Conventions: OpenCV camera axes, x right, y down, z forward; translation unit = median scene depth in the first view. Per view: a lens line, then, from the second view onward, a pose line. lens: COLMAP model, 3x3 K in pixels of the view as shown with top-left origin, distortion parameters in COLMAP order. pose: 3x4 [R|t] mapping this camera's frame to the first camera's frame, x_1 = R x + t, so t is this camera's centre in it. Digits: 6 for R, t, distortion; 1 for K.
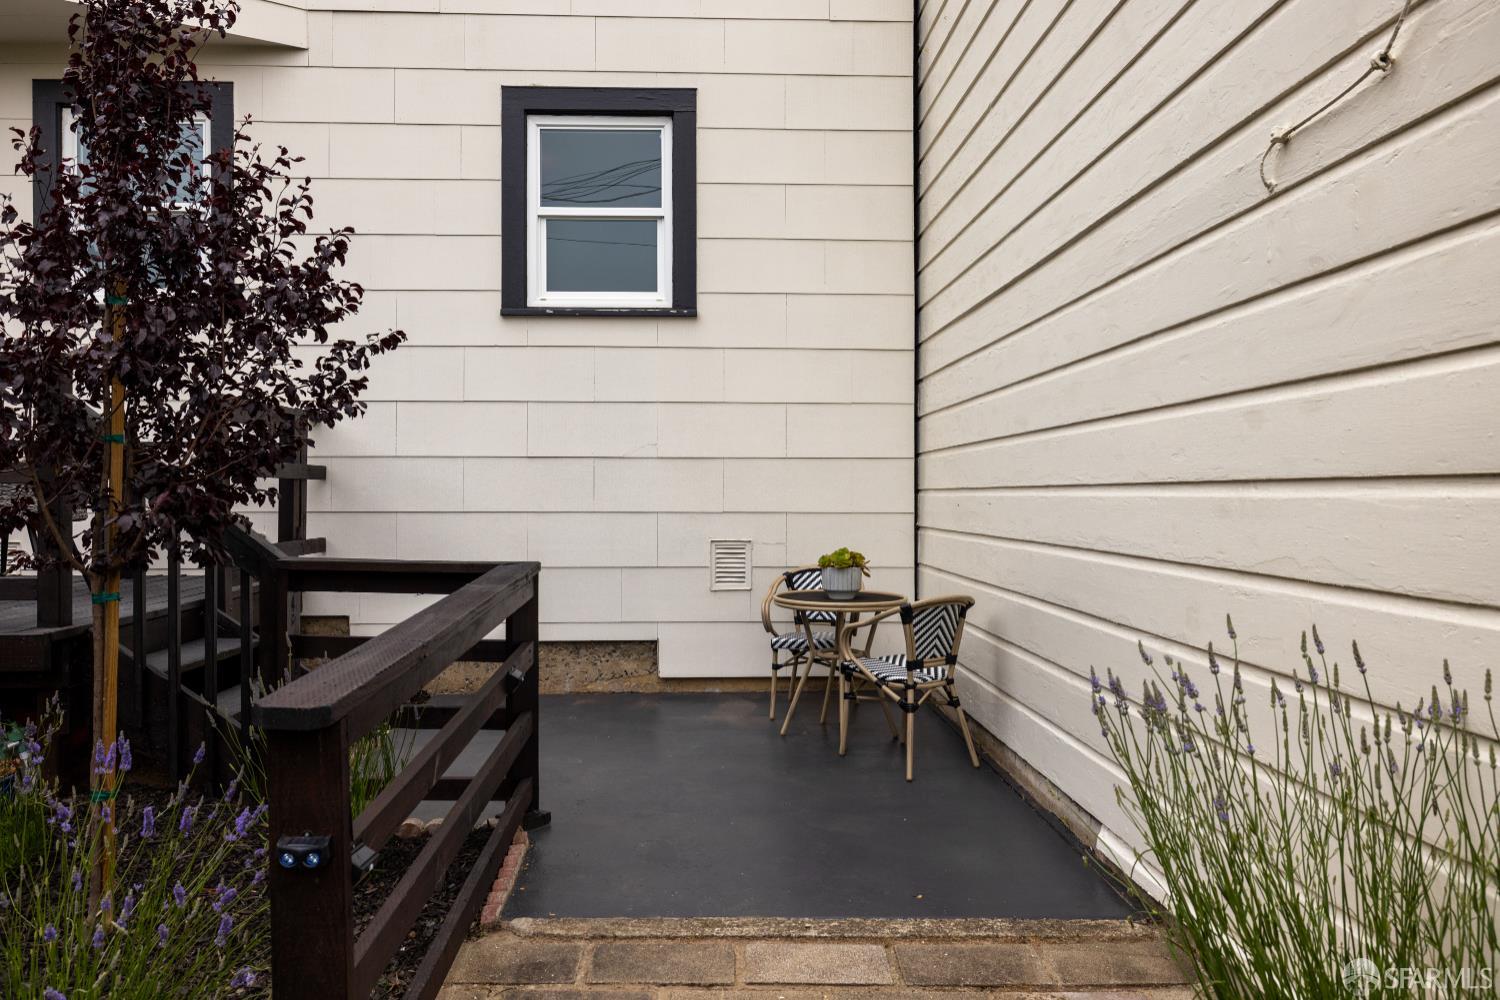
lens RADIAL K [[1018.0, 0, 741.2], [0, 1018.0, 493.8], [0, 0, 1]] dist [-0.004503, -0.000035]
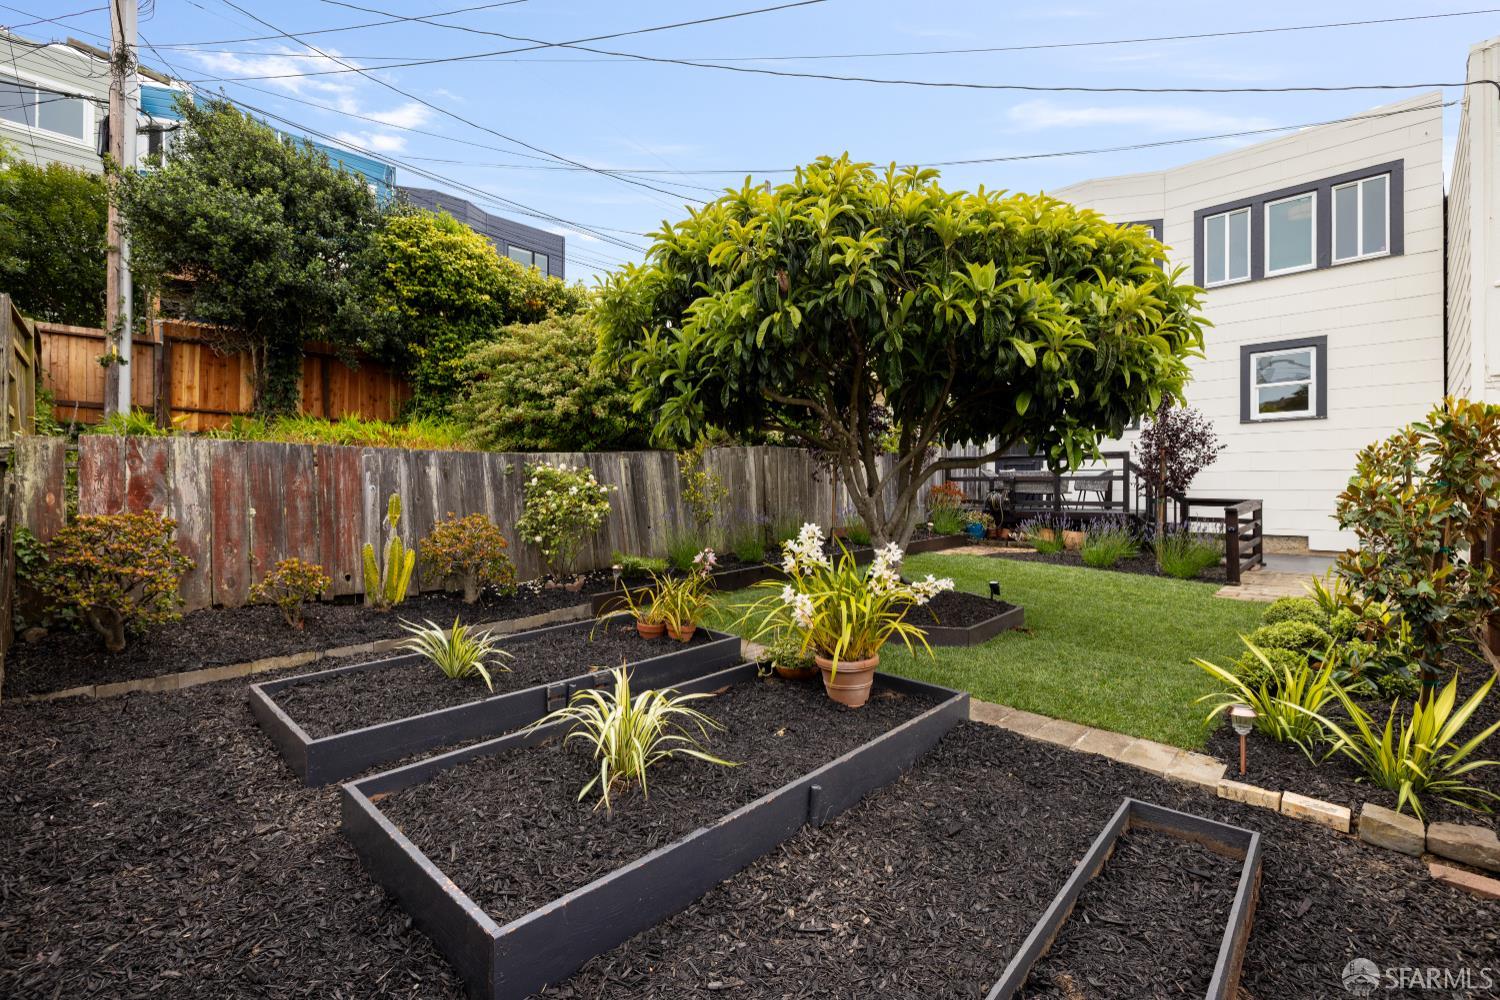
lens RADIAL K [[658.1, 0, 744.5], [0, 658.1, 495.5], [0, 0, 1]] dist [-0.006299, 0.000972]
pose [[0.679177, 0.001307, -0.733974, 0.183314], [-0.001131, 0.999999, 0.000734, 0.032668], [0.733974, 0.000332, 0.679178, -1.337575]]
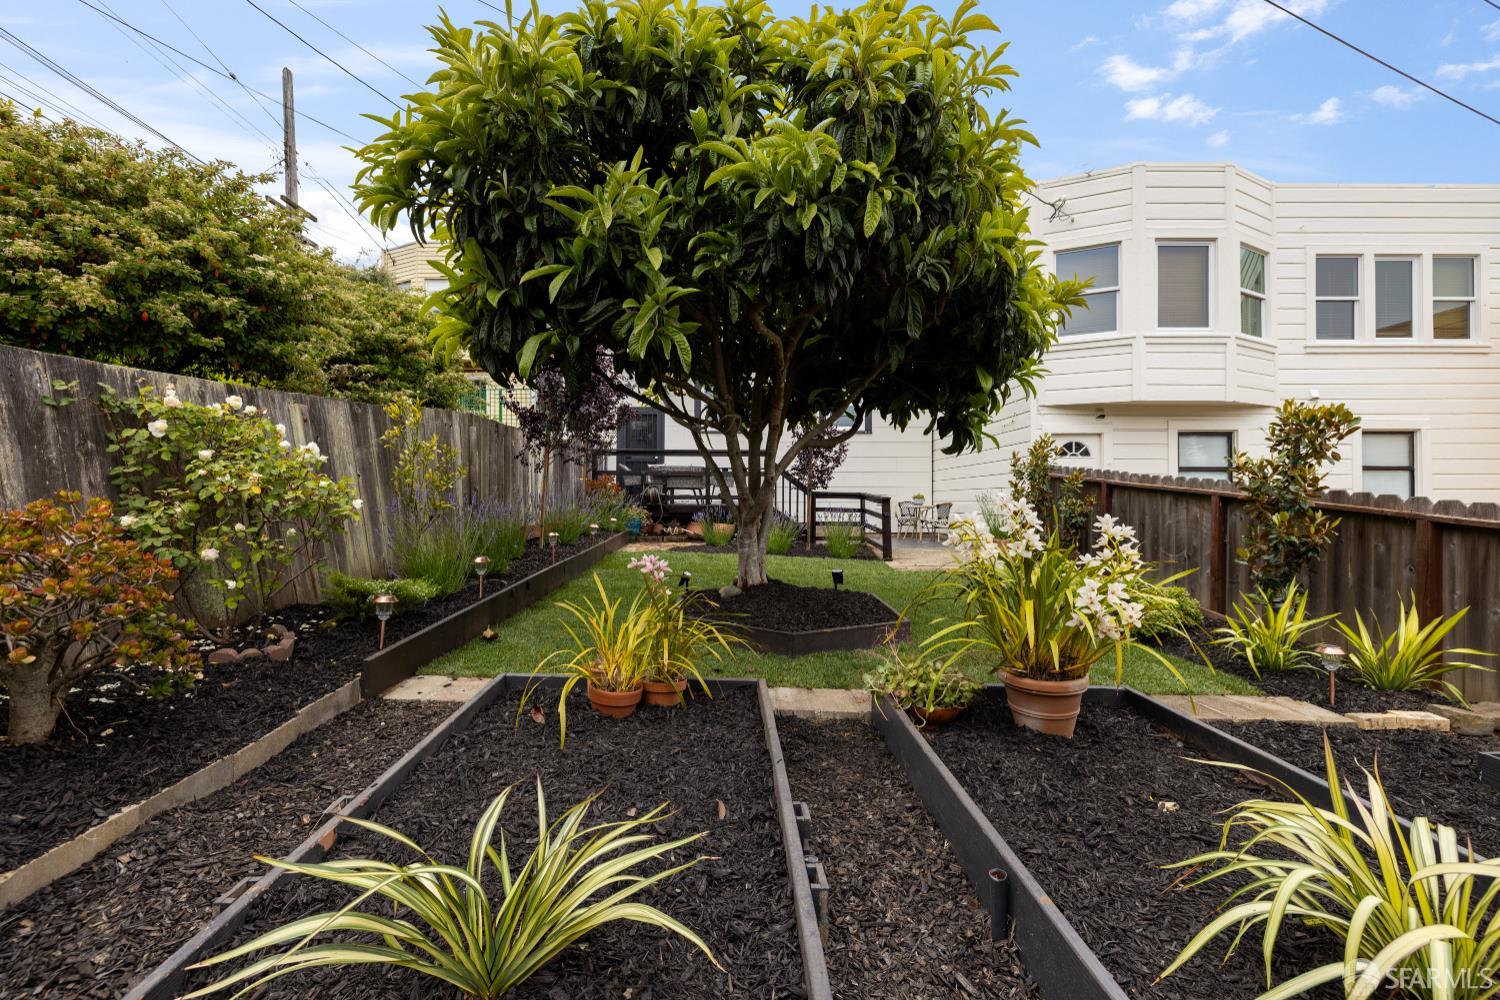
lens RADIAL K [[639.3, 0, 737.6], [0, 639.3, 496.4], [0, 0, 1]] dist [-0.000385, 0.000449]
pose [[0.999005, -0.001331, -0.044571, -0.429448], [0.000993, 0.999971, -0.007609, 0.066925], [0.044580, 0.007558, 0.998977, -1.300473]]
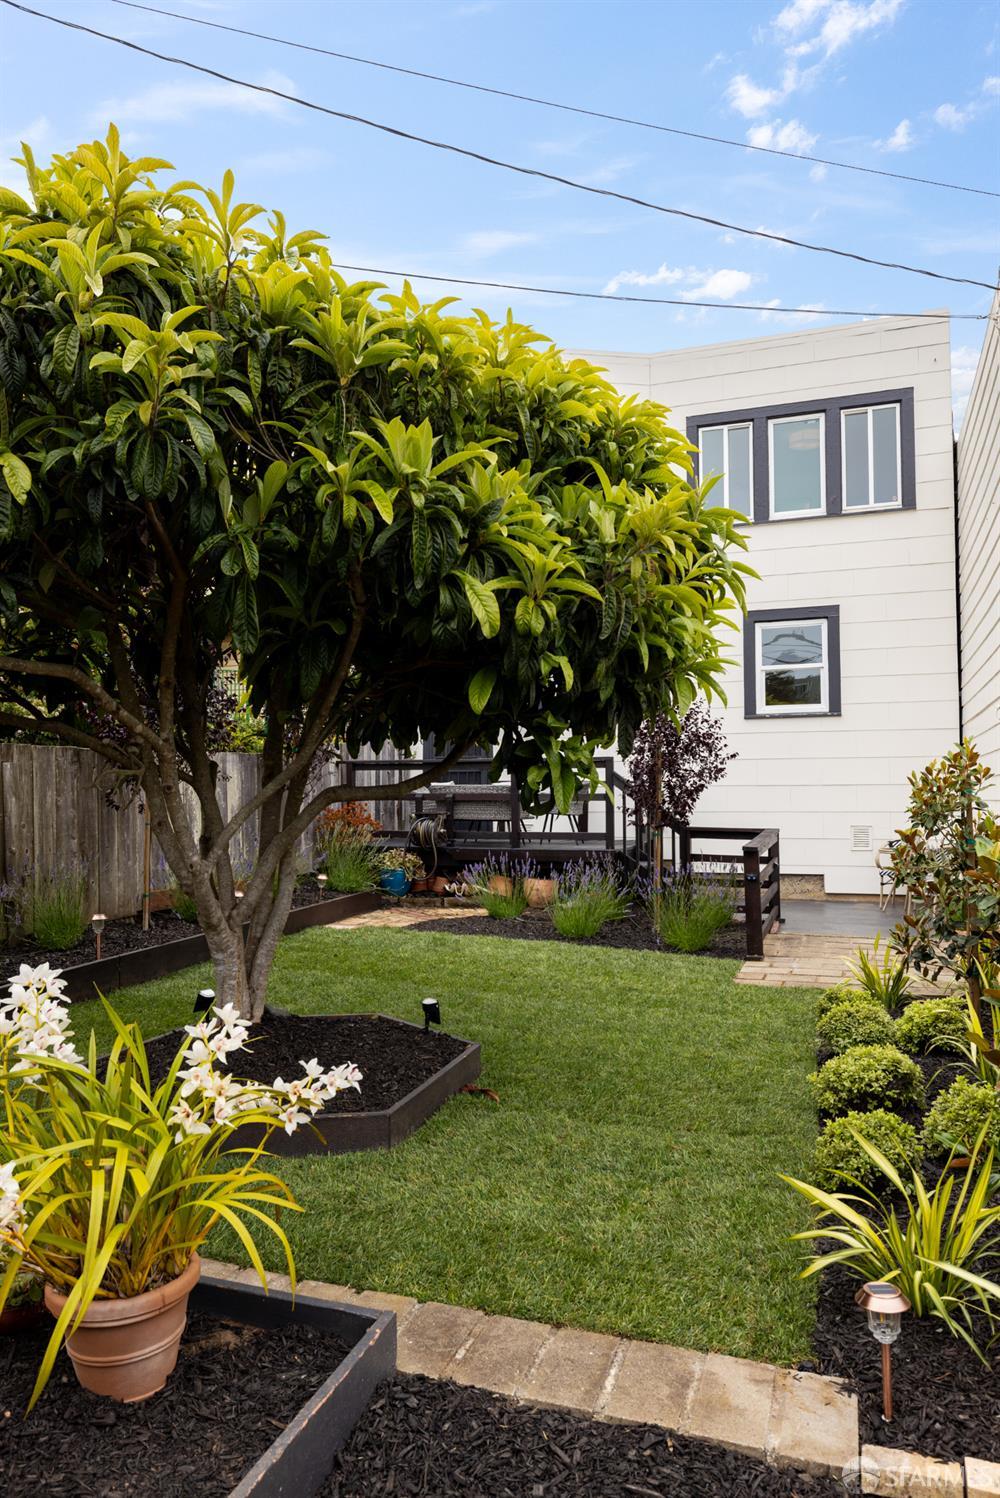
lens RADIAL K [[1029.7, 0, 493.5], [0, 1029.7, 777.7], [0, 0, 1]] dist [-0.010231, 0.007430]
pose [[0.925796, -0.016293, -0.377672, 0.086811], [0.007777, 0.999680, -0.024063, -0.006603], [0.377943, 0.019340, 0.925627, -1.167451]]
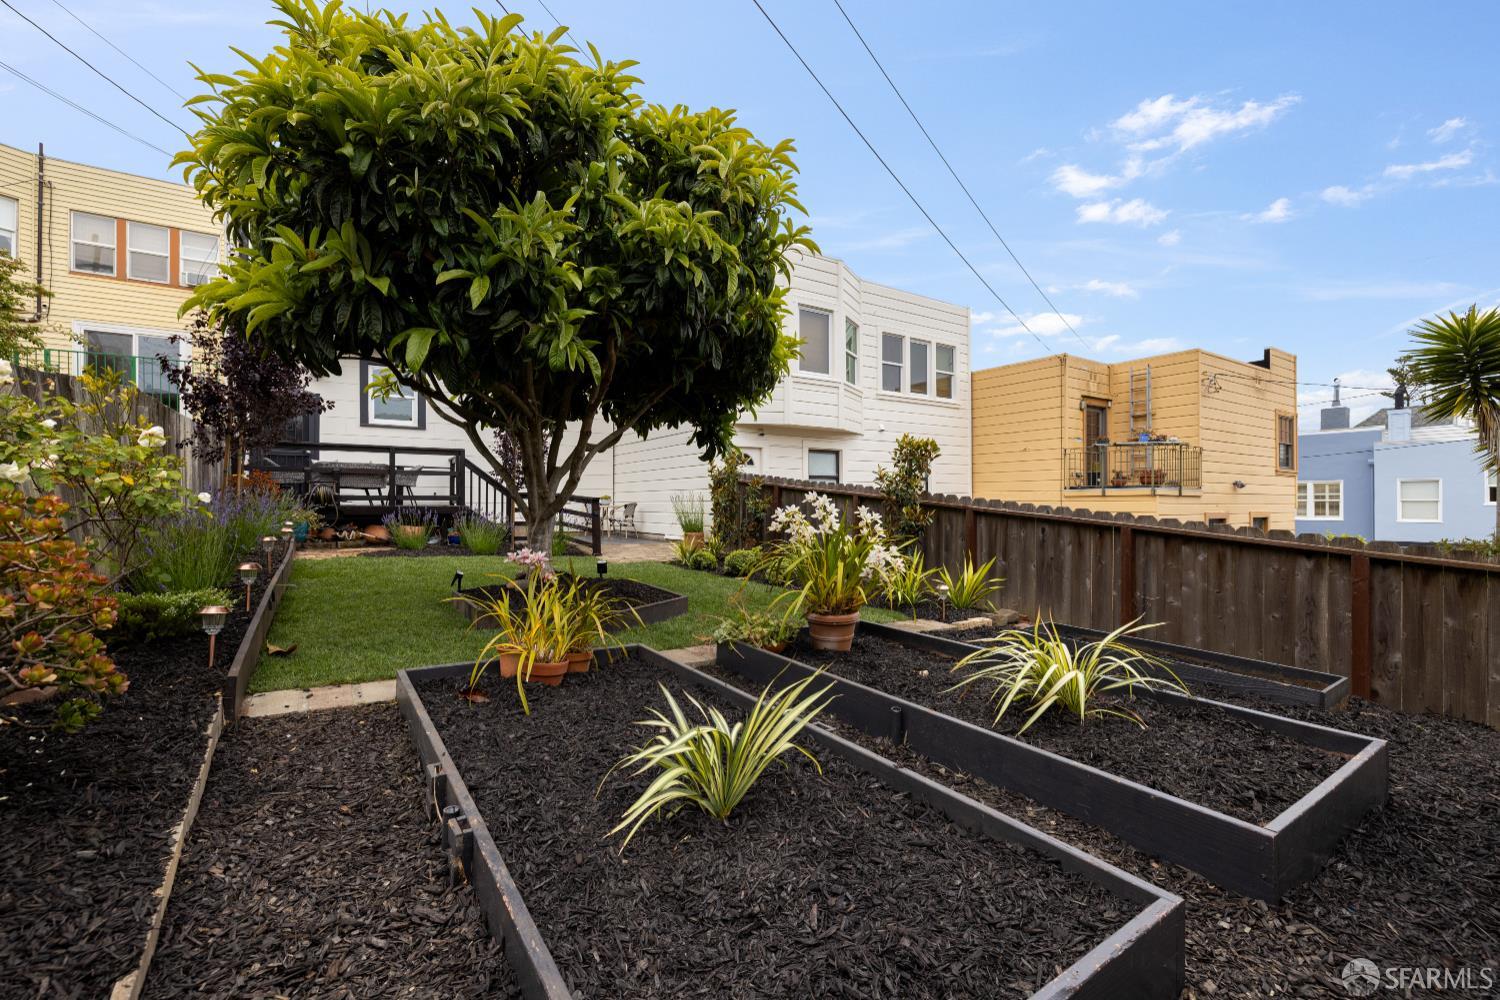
lens RADIAL K [[639.3, 0, 734.1], [0, 639.3, 497.3], [0, 0, 1]] dist [-0.000385, 0.000449]
pose [[0.862973, 0.001200, 0.505249, -0.682115], [0.003750, 0.999954, -0.008780, 0.073515], [-0.505237, 0.009471, 0.862929, -1.373920]]
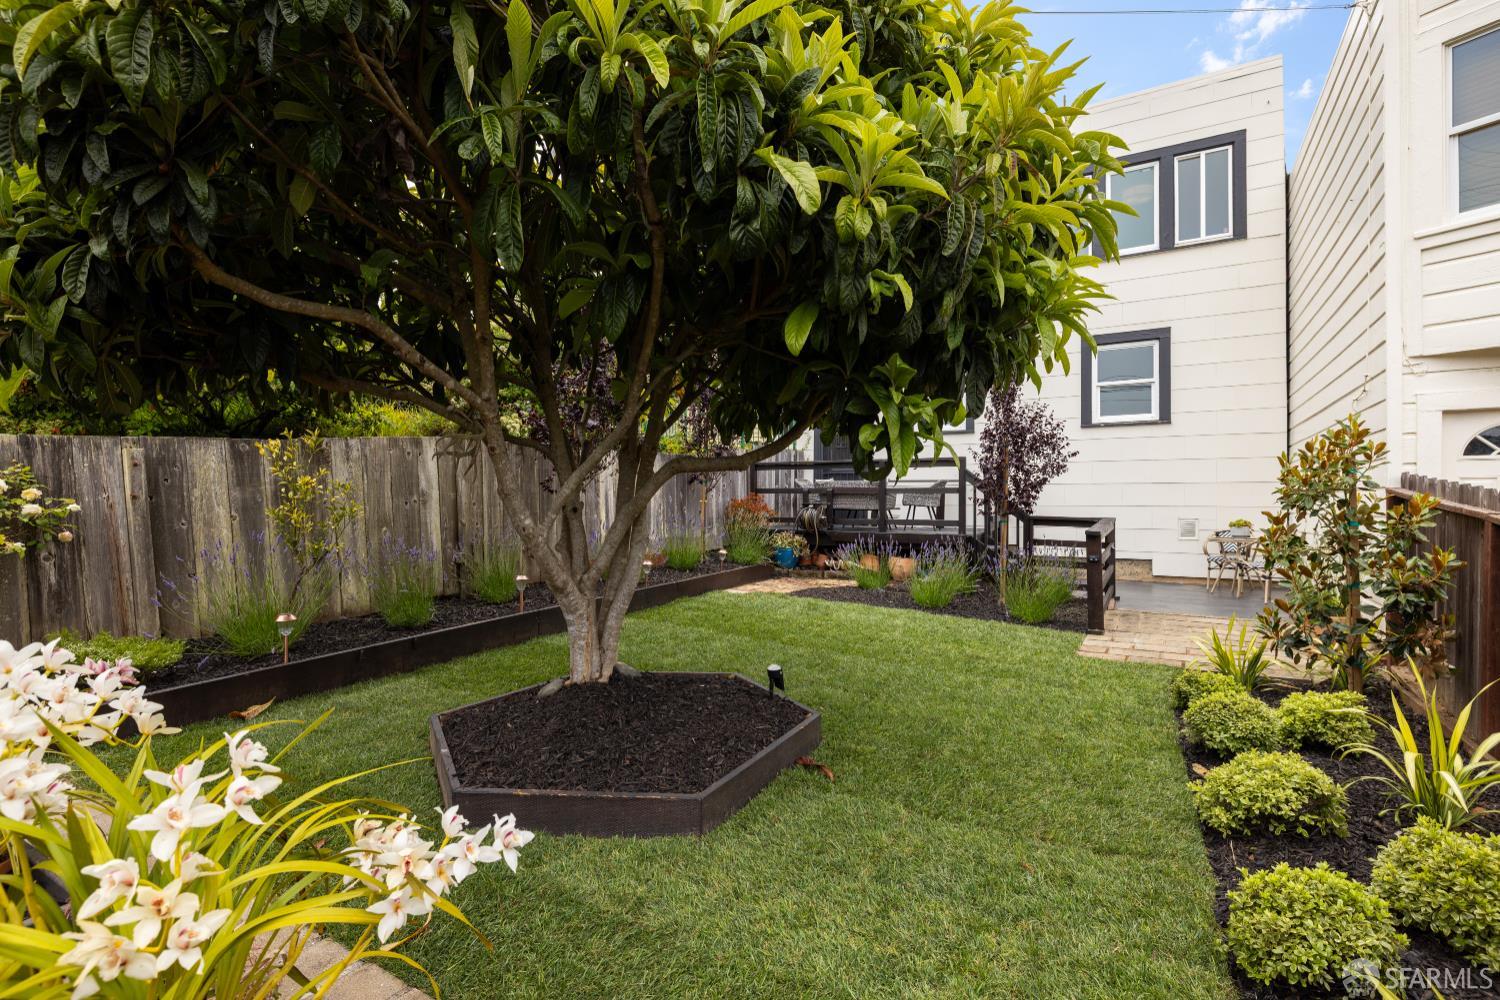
lens RADIAL K [[694.6, 0, 741.9], [0, 694.6, 512.8], [0, 0, 1]] dist [-0.023416, 0.002578]
pose [[0.832827, 0.005317, -0.553508, 0.011424], [-0.001613, 0.999973, 0.007179, 0.023308], [0.553531, -0.005086, 0.832813, -0.879706]]
